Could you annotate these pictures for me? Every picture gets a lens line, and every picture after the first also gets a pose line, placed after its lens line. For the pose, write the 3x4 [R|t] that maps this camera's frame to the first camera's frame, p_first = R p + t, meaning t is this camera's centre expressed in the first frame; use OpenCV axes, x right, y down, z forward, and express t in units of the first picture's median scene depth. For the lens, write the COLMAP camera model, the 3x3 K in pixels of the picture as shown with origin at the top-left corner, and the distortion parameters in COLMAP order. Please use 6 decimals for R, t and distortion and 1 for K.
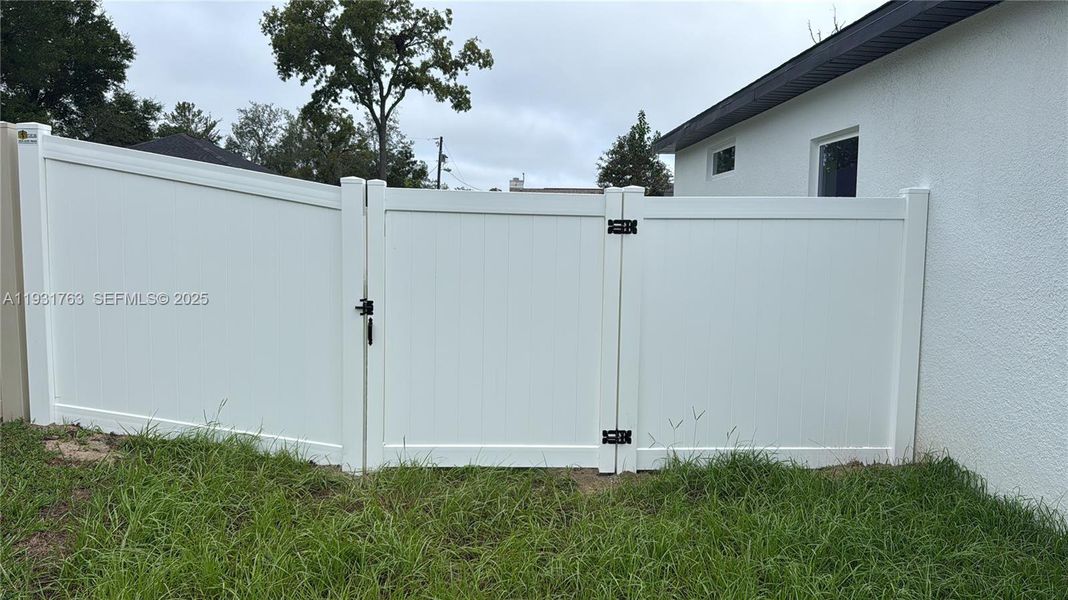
lens RADIAL K [[784.0, 0, 534.0], [0, 784.0, 300.0], [0, 0, 1]] dist [0.127581, -0.173812]
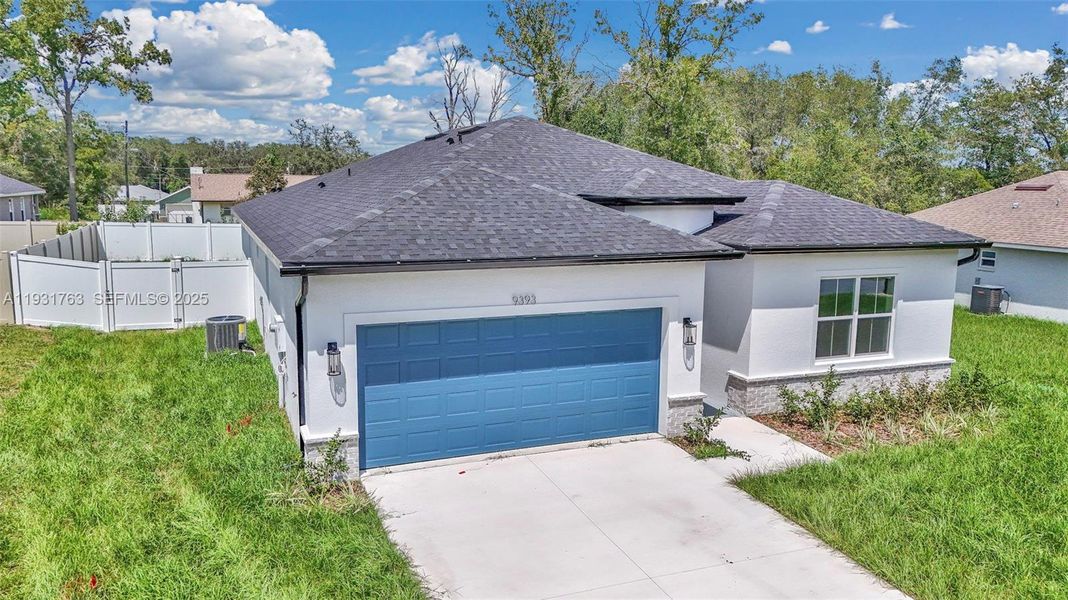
lens RADIAL K [[792.6, 0, 531.6], [0, 792.6, 299.1], [0, 0, 1]] dist [0.082163, -0.082273]
pose [[0.943833, -0.049870, 0.326638, 0.046686], [0.027763, 0.997018, 0.071999, -0.018227], [-0.329255, -0.058886, 0.942403, -0.342654]]
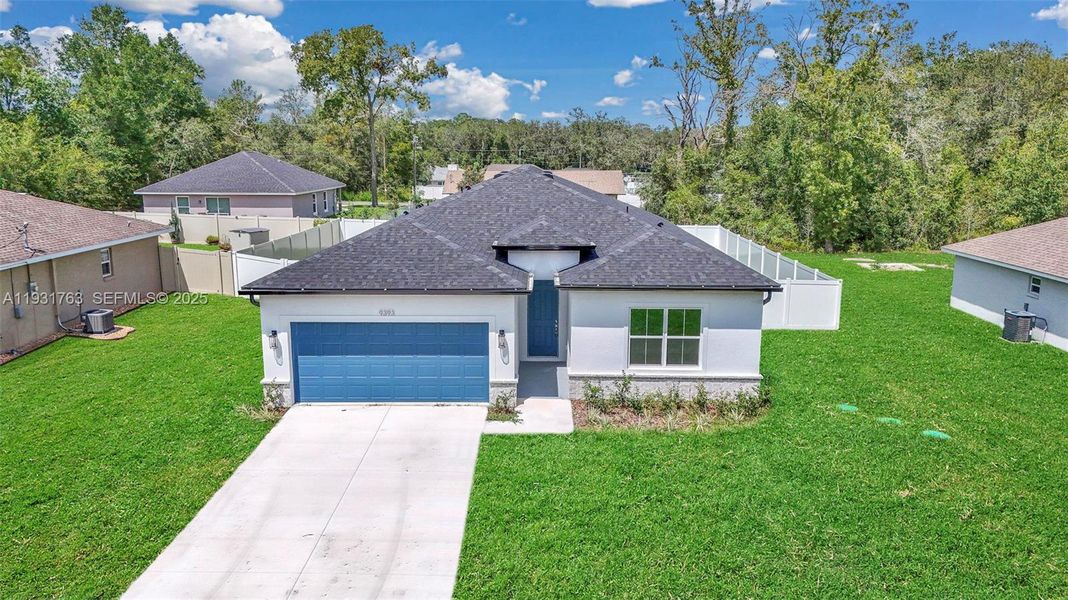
lens RADIAL K [[784.0, 0, 534.0], [0, 784.0, 300.0], [0, 0, 1]] dist [0.127581, -0.173812]
pose [[0.998153, 0.003256, -0.060658, 0.203188], [0.003252, 0.994267, 0.106879, -0.046433], [0.060658, -0.106879, 0.992420, -0.489108]]
